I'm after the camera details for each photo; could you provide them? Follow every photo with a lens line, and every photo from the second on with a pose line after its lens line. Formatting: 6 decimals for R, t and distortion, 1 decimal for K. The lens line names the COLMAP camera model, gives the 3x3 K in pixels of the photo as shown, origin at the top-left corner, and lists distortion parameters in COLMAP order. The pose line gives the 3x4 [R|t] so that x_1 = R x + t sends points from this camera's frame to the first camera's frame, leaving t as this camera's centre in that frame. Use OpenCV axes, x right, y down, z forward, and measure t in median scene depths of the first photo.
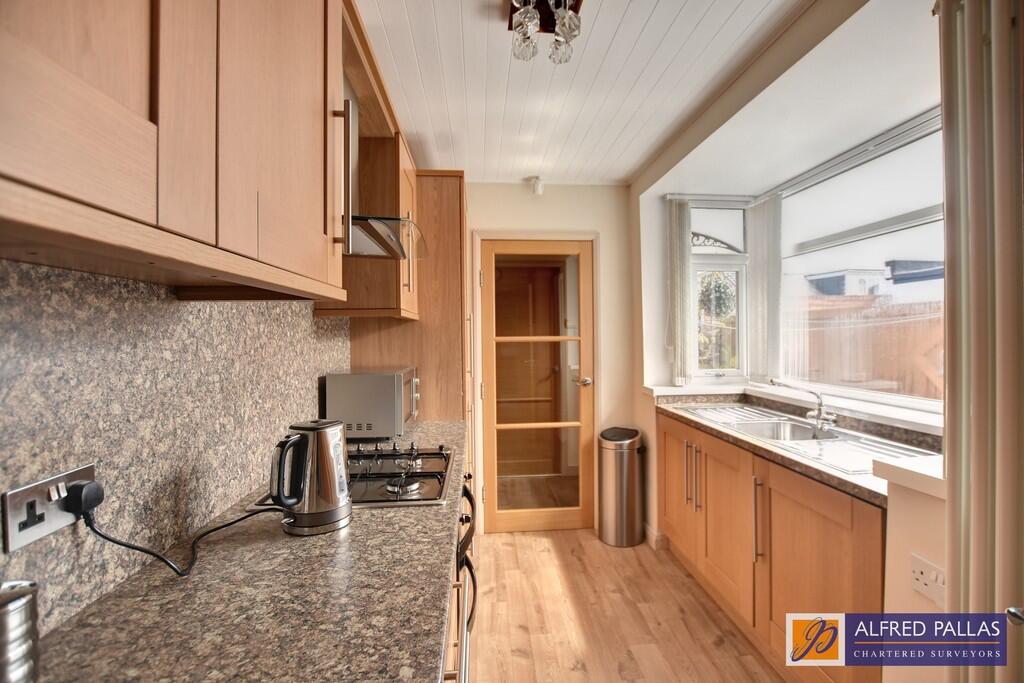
lens RADIAL K [[464.0, 0, 517.8], [0, 464.0, 340.4], [0, 0, 1]] dist [-0.001622, 0.000704]
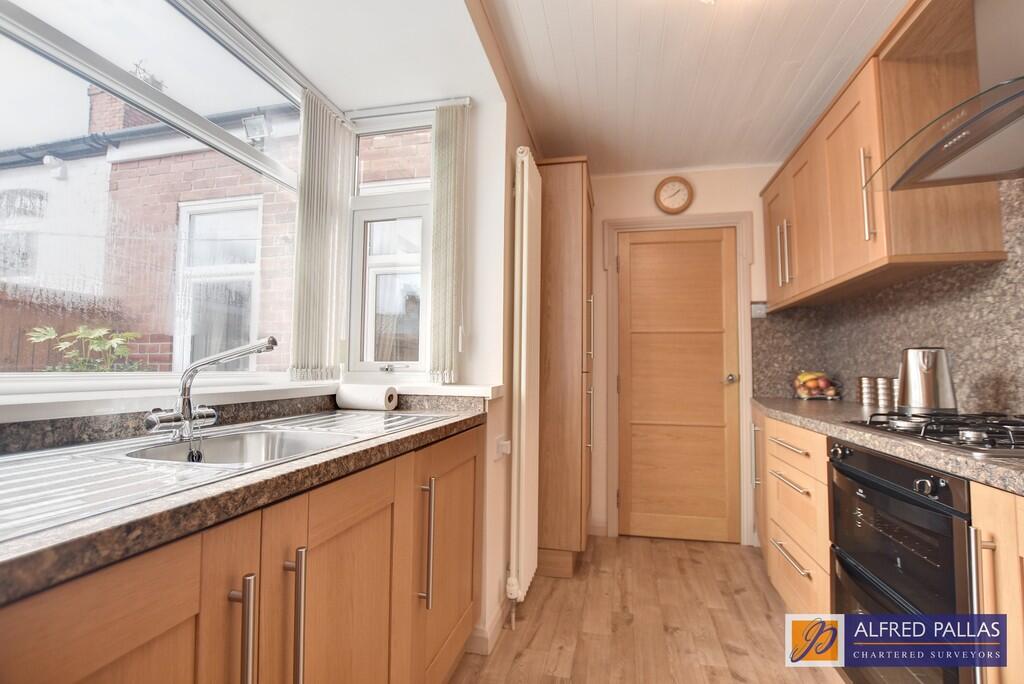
lens RADIAL K [[464.0, 0, 517.8], [0, 464.0, 340.9], [0, 0, 1]] dist [-0.001622, 0.000704]
pose [[-0.955762, 0.024117, 0.293149, 0.341204], [0.008247, 0.998438, -0.055254, 0.252906], [-0.294024, -0.050393, -0.954469, 3.032746]]
